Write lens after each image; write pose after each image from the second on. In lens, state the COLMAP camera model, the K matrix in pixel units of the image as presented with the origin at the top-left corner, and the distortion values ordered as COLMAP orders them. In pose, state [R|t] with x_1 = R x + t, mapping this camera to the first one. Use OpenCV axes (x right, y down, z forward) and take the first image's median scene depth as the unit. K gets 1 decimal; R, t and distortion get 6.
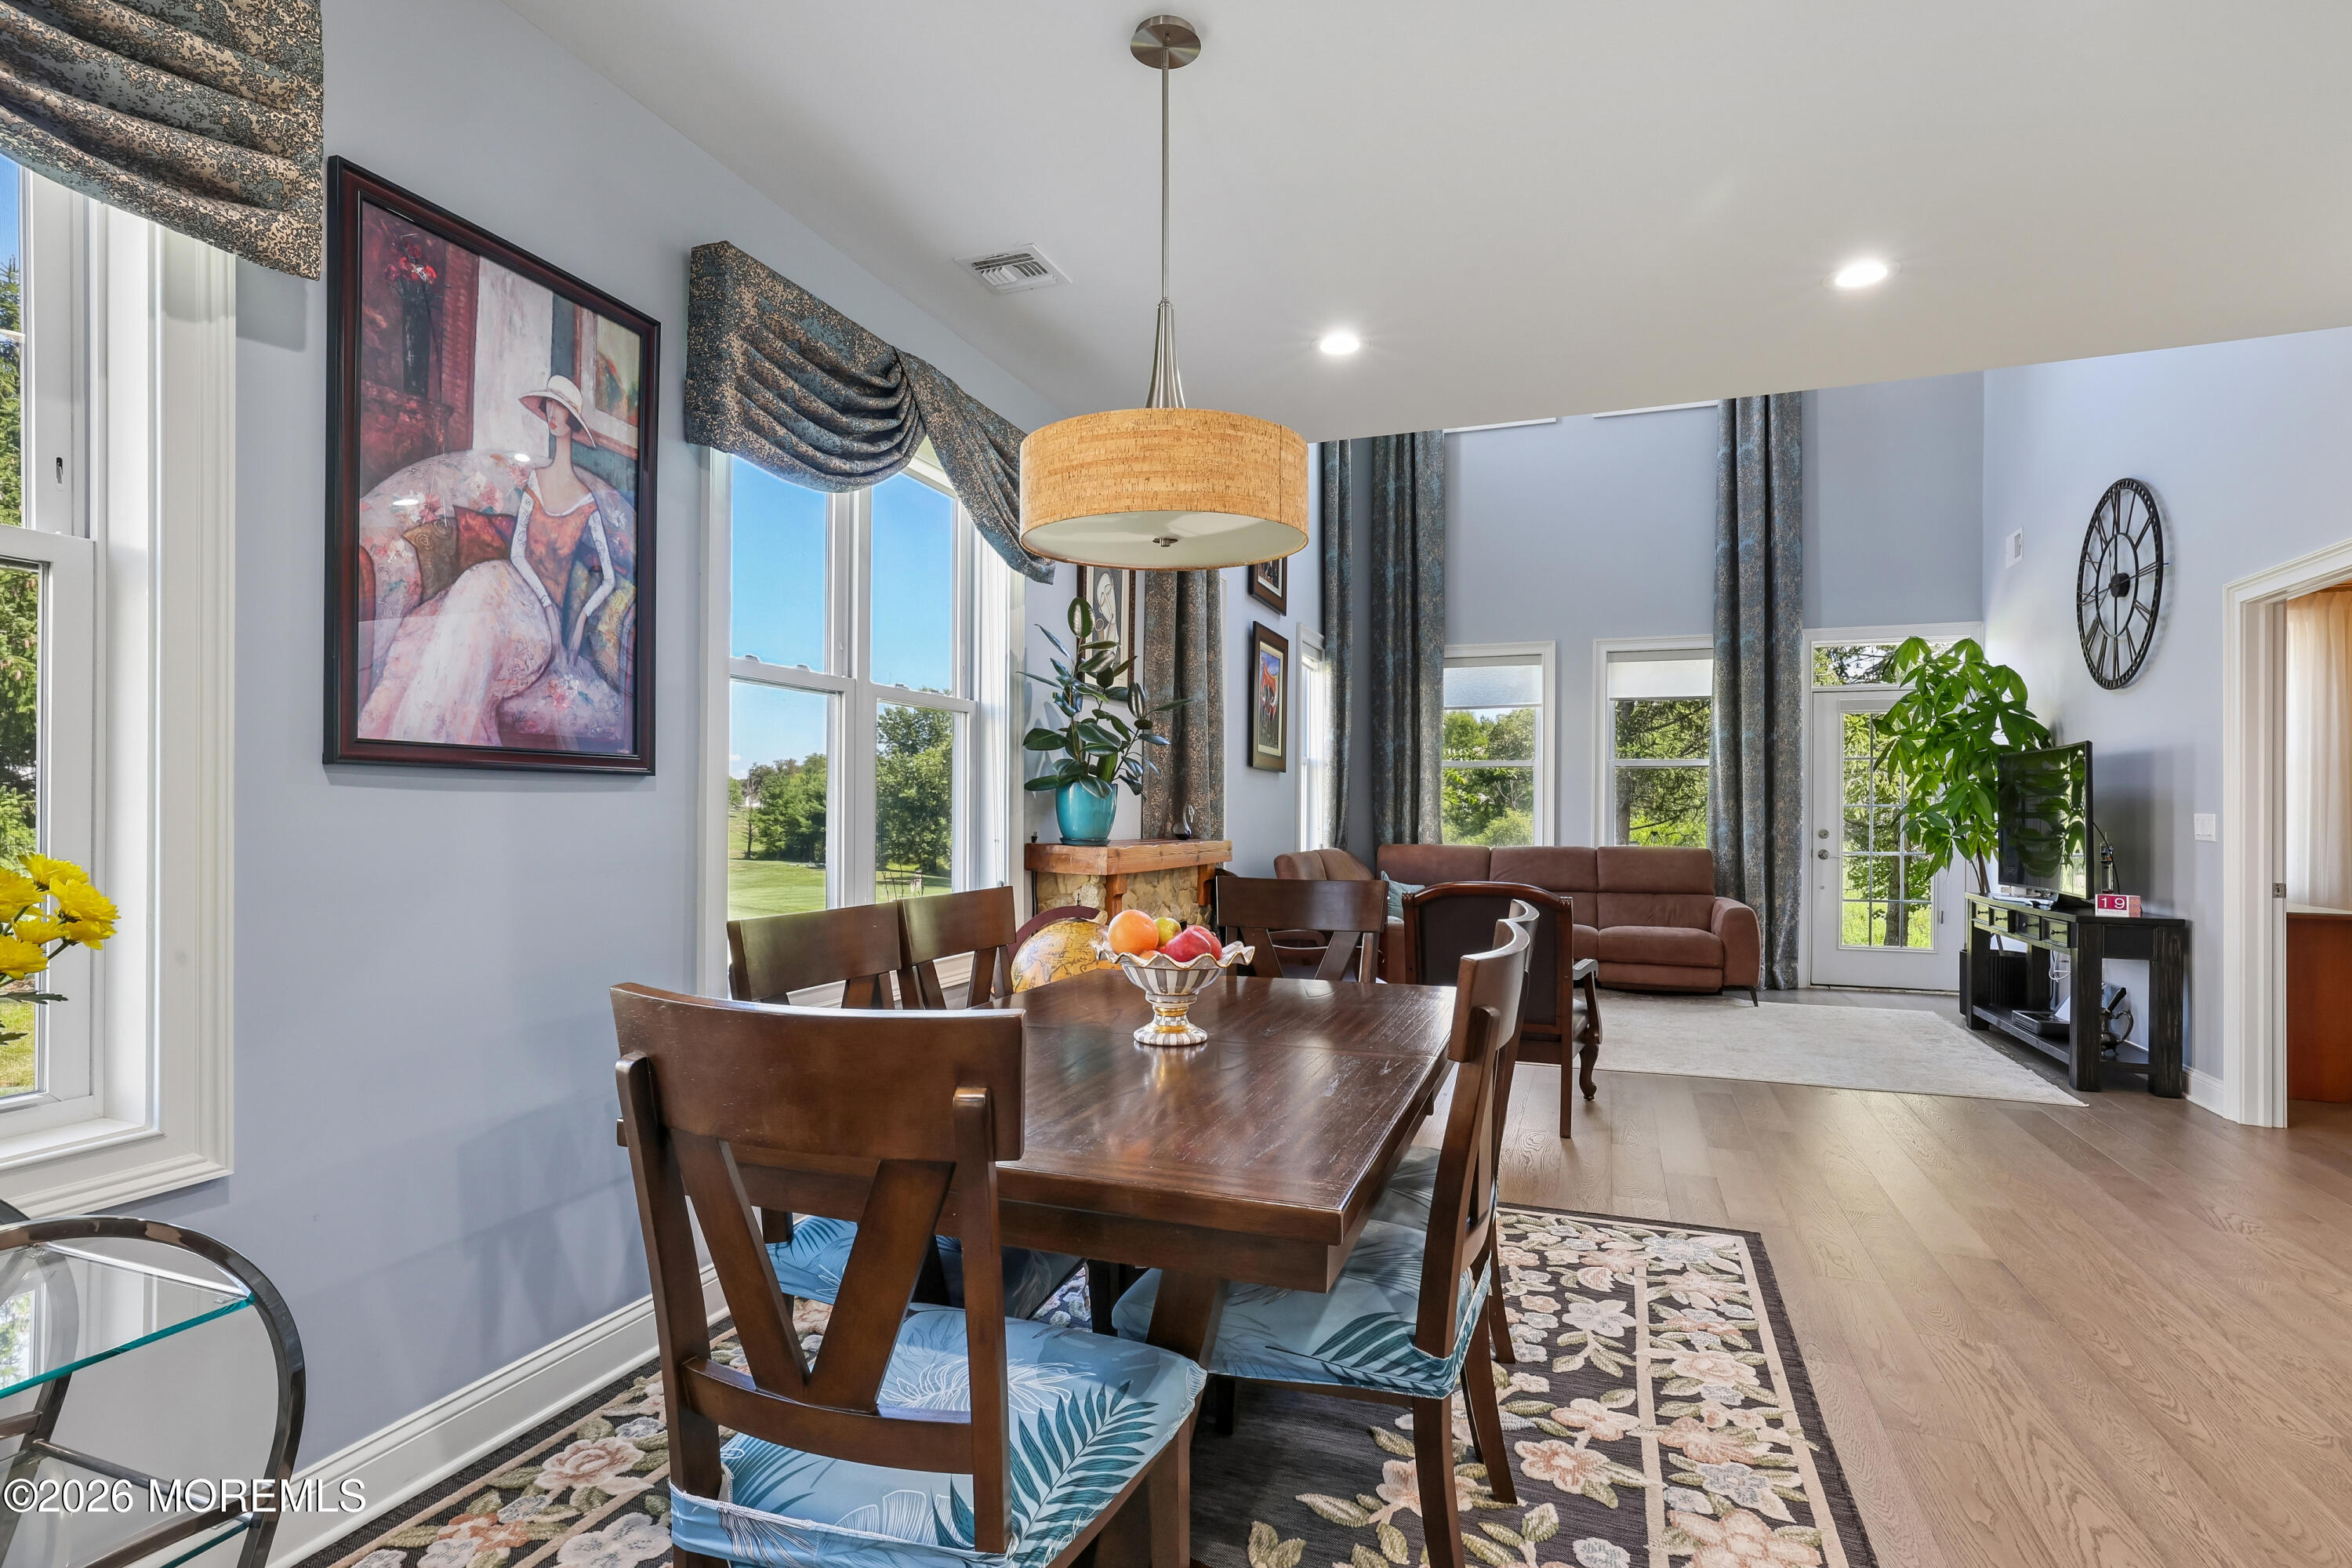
lens RADIAL K [[1183.8, 0, 1177.9], [0, 1183.8, 817.5], [0, 0, 1]] dist [-0.000273, 0.000048]
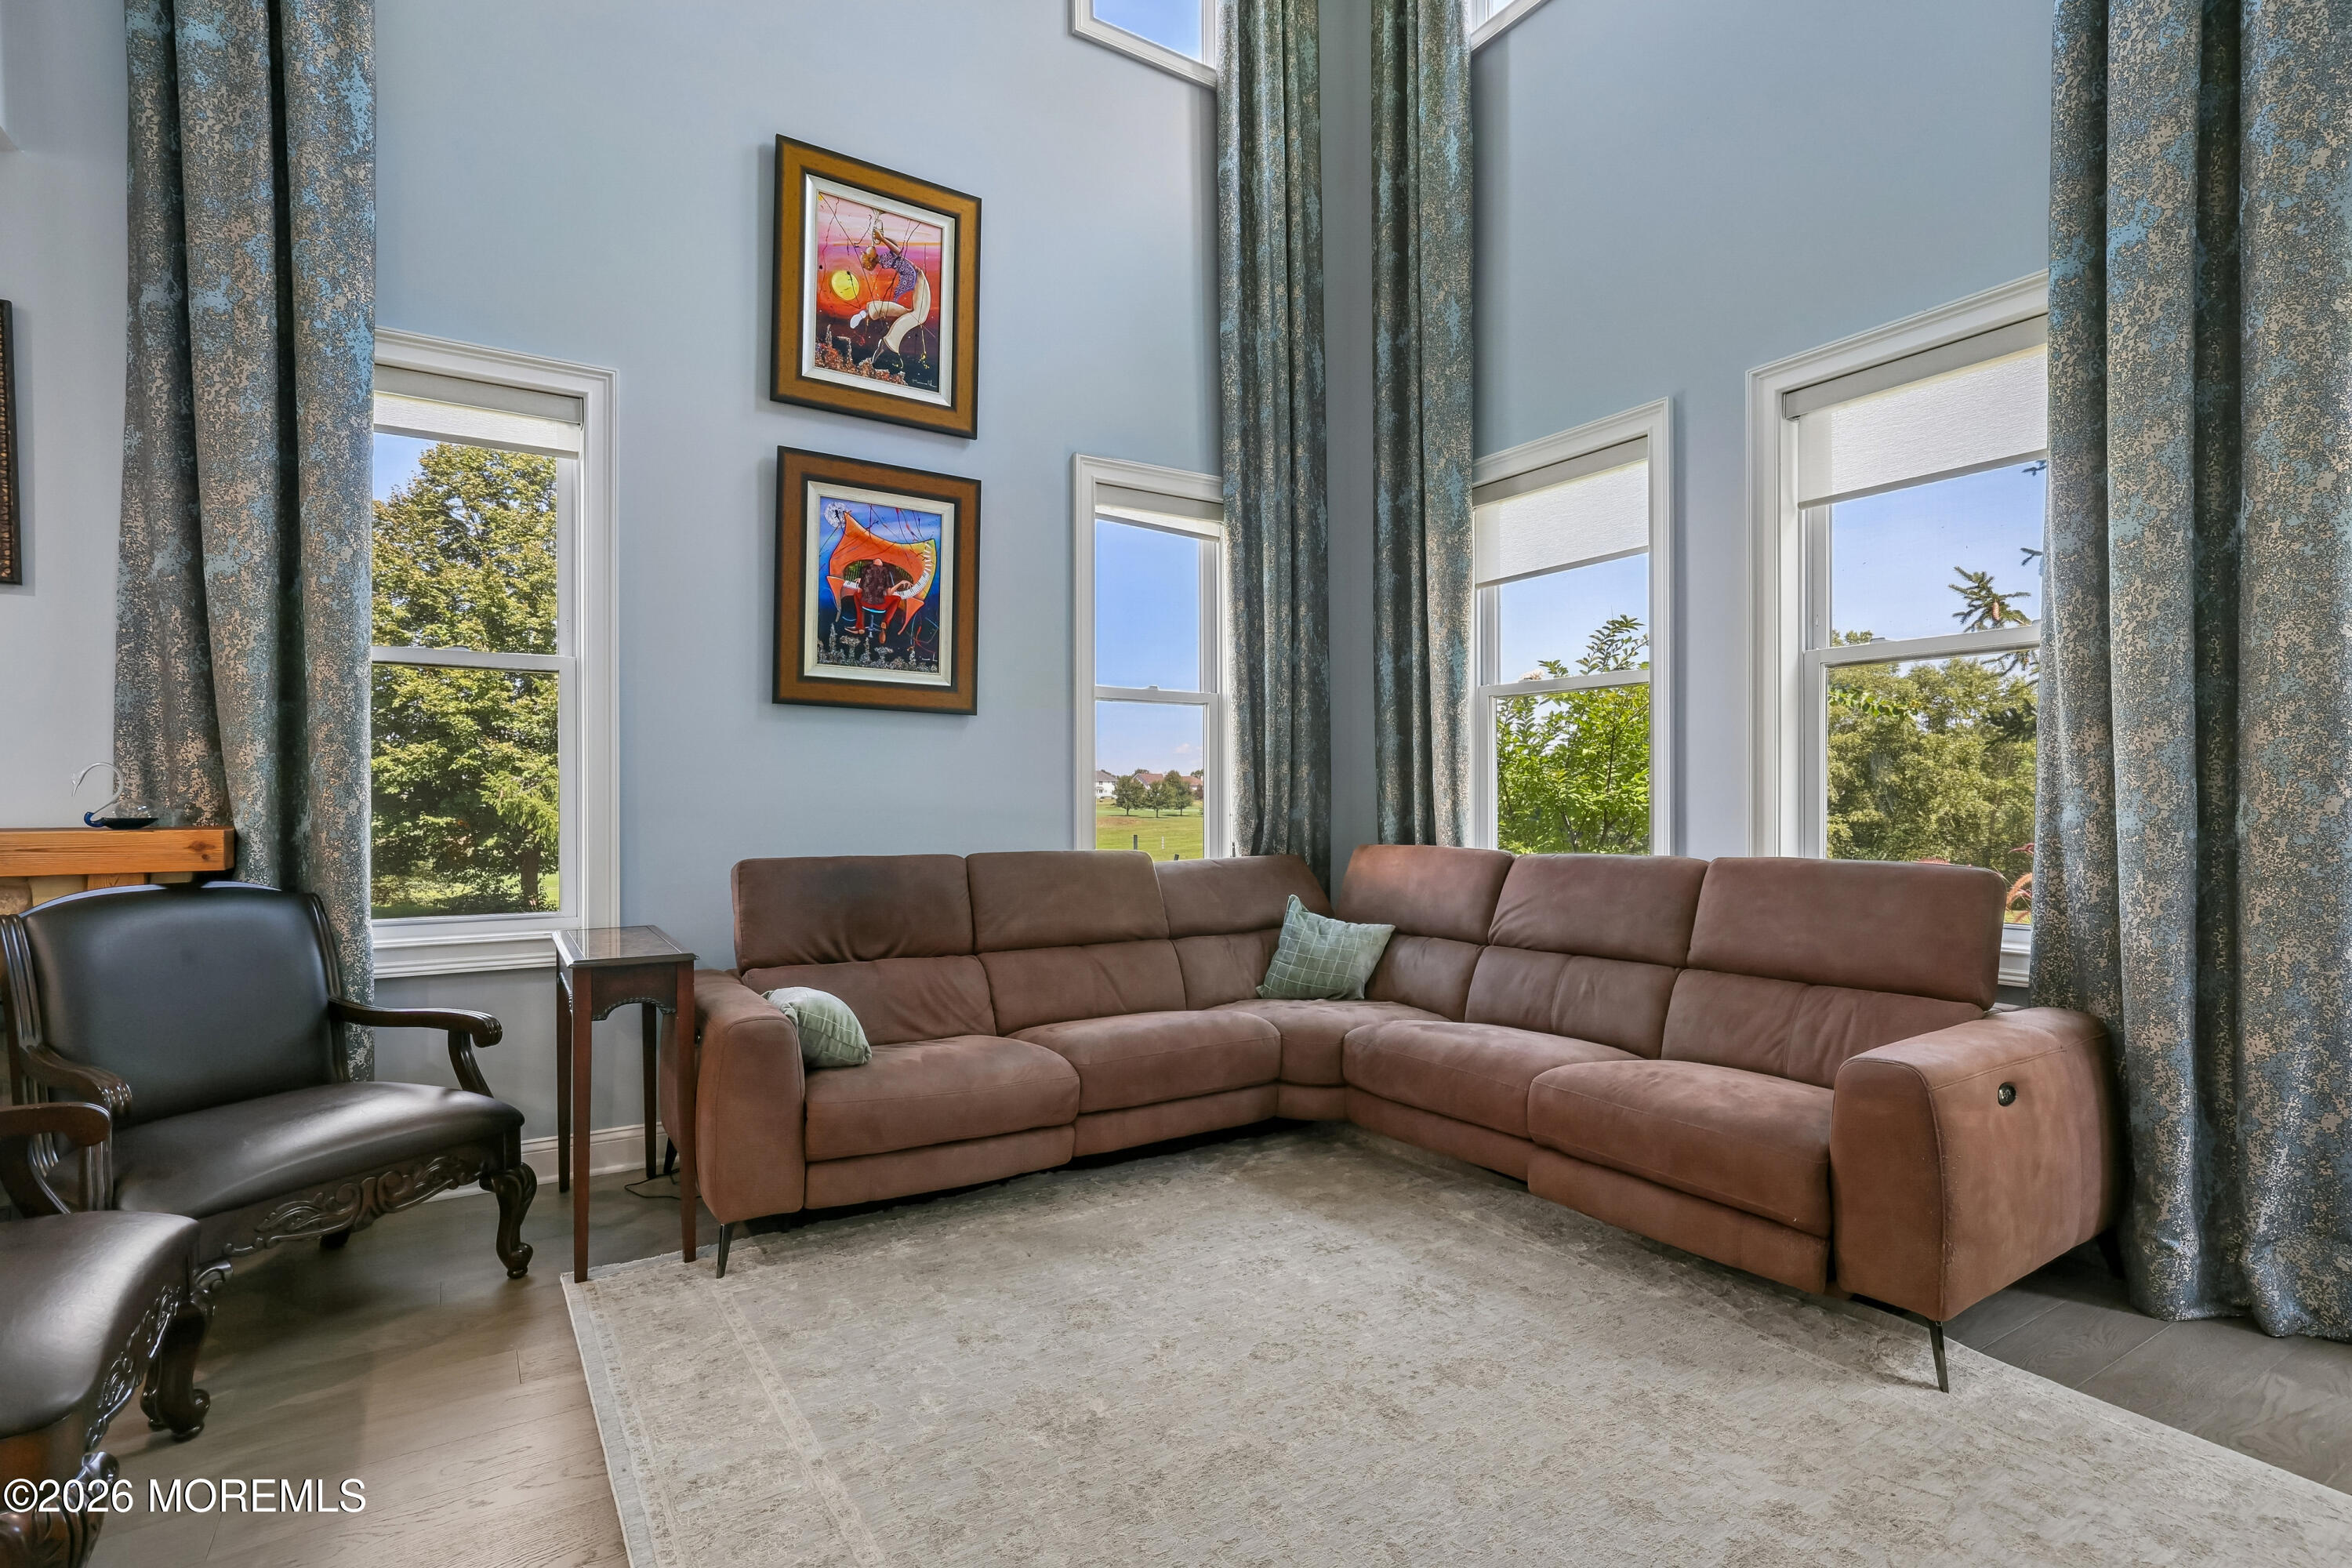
lens RADIAL K [[1146.1, 0, 1171.0], [0, 1146.1, 796.0], [0, 0, 1]] dist [-0.000938, 0.020144]
pose [[0.783040, -0.007975, -0.621920, 0.518409], [0.002579, 0.999951, -0.009576, 0.007482], [0.621966, 0.005895, 0.783022, 0.636374]]
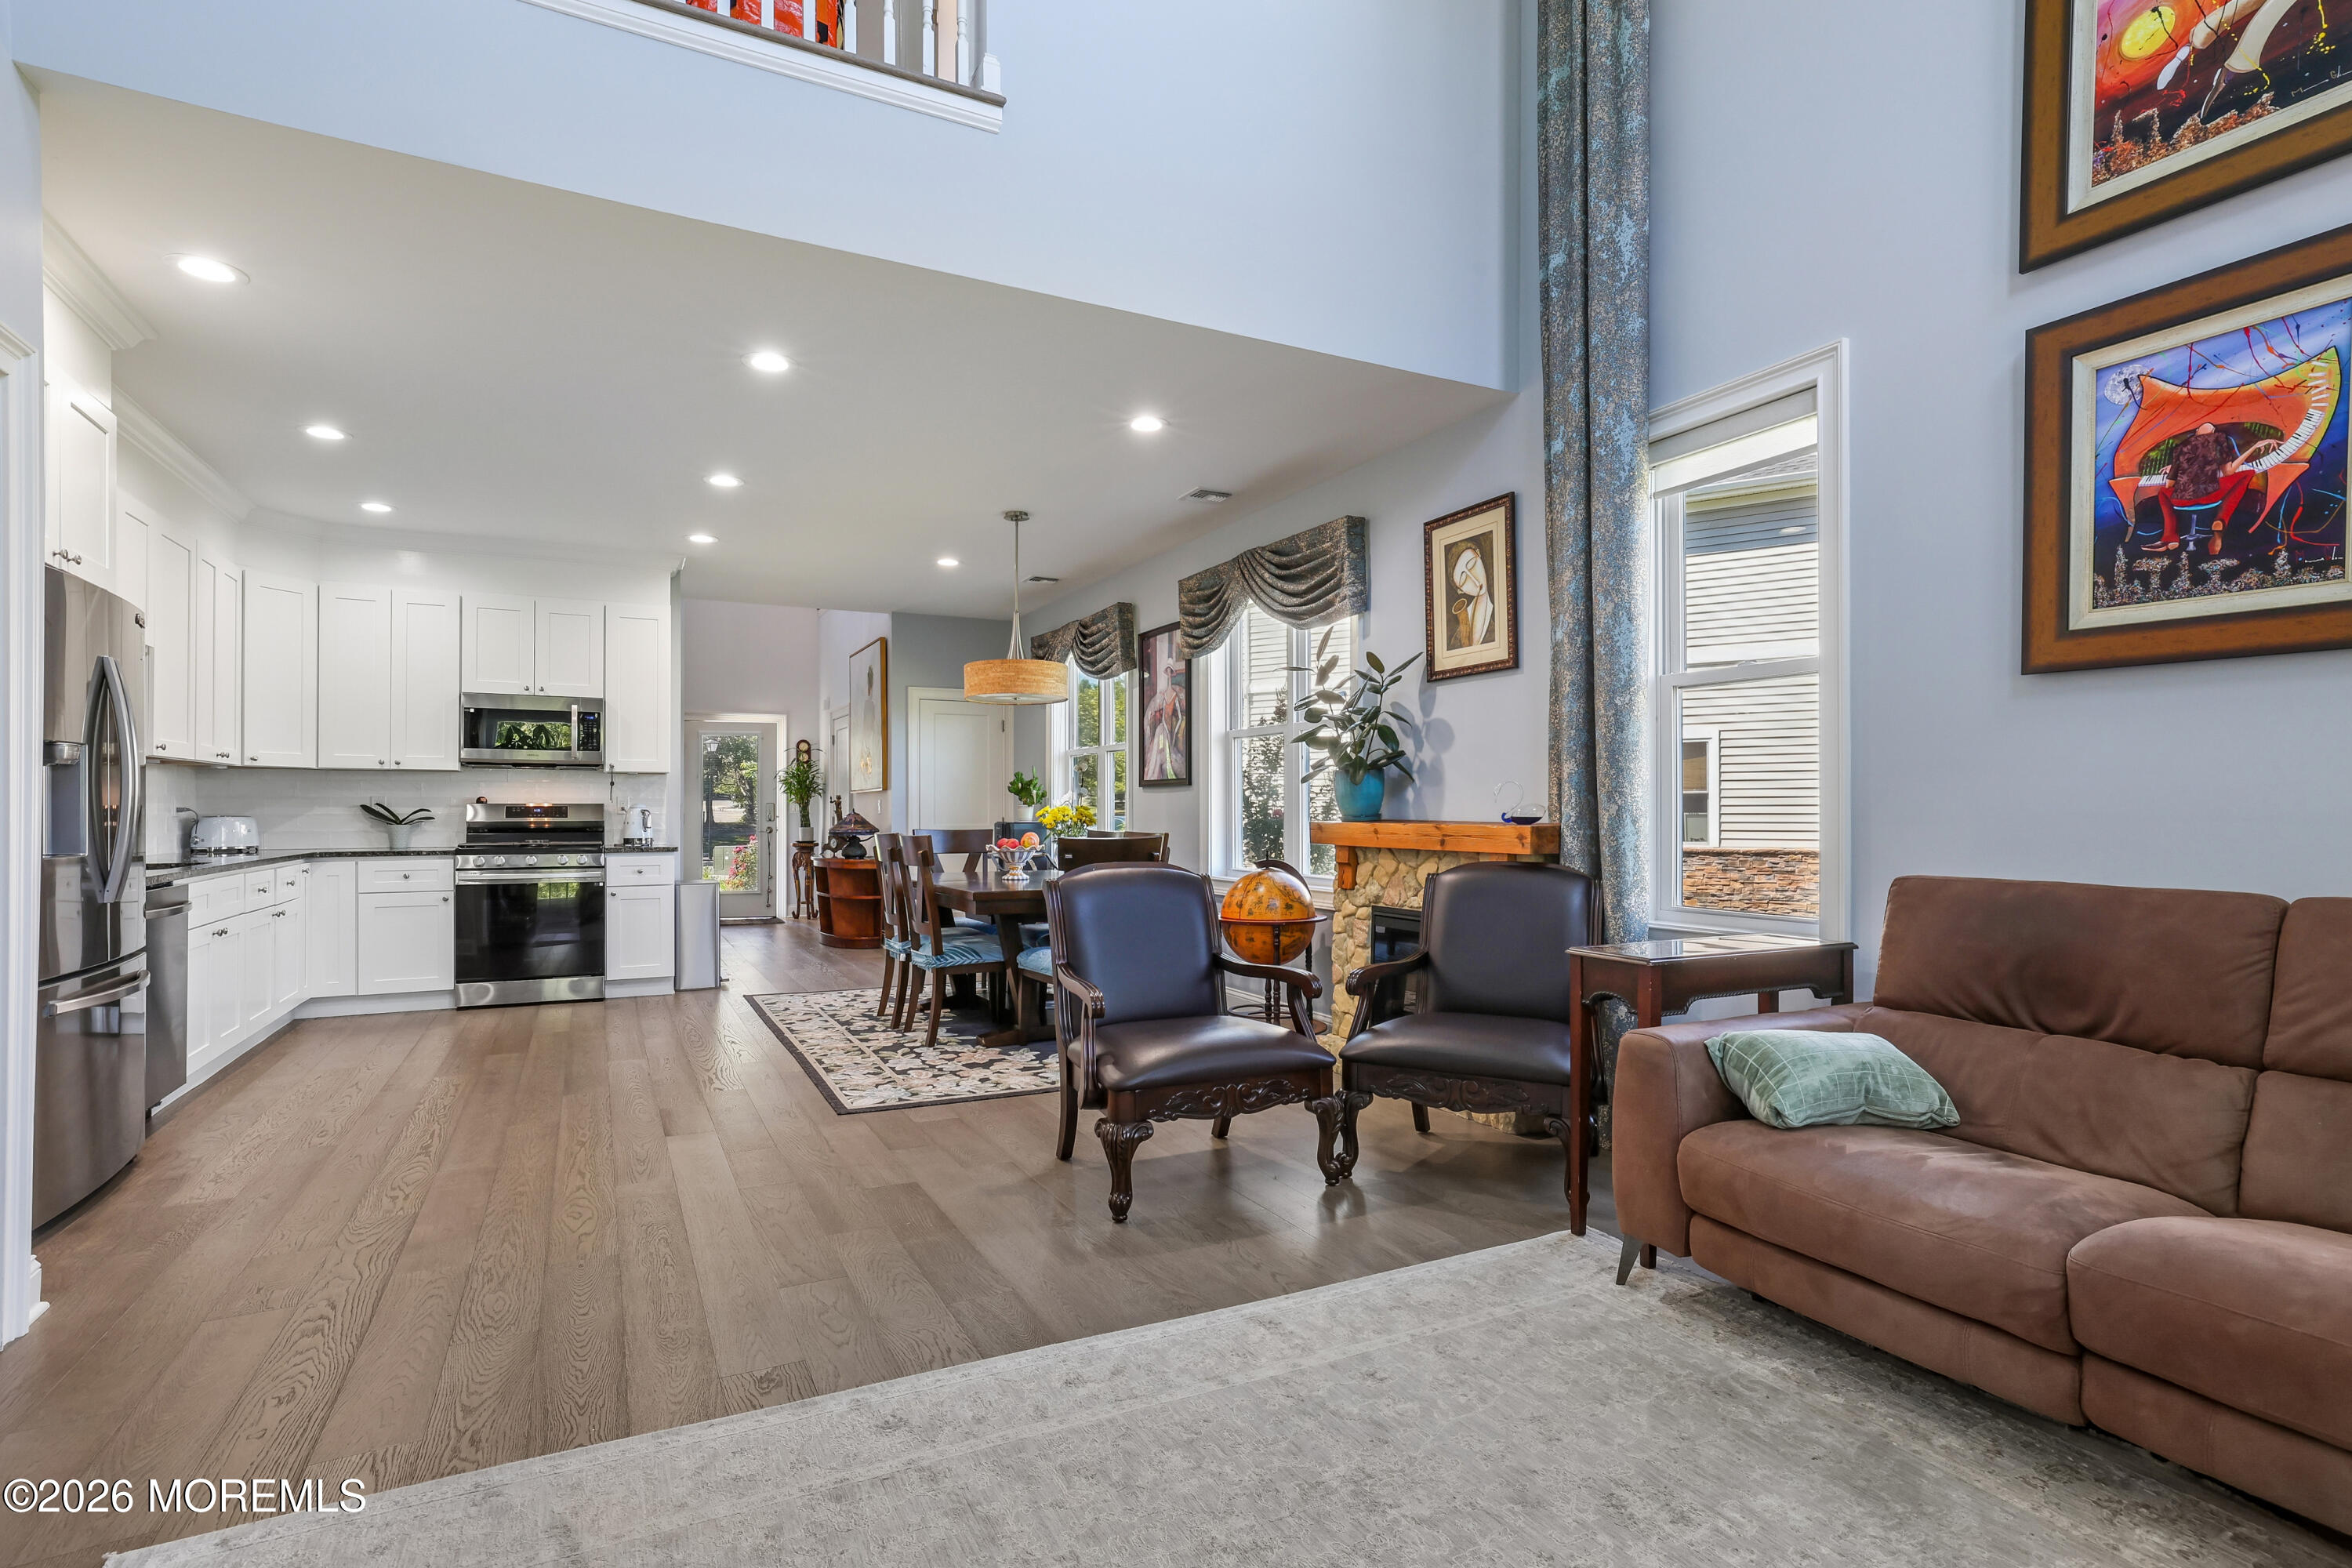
lens RADIAL K [[1146.1, 0, 1171.0], [0, 1146.1, 796.0], [0, 0, 1]] dist [-0.000938, 0.020144]
pose [[-0.681036, -0.009990, -0.732181, 0.542092], [-0.003093, 0.999937, -0.010767, 0.006768], [0.732243, -0.005068, -0.681025, 0.986821]]
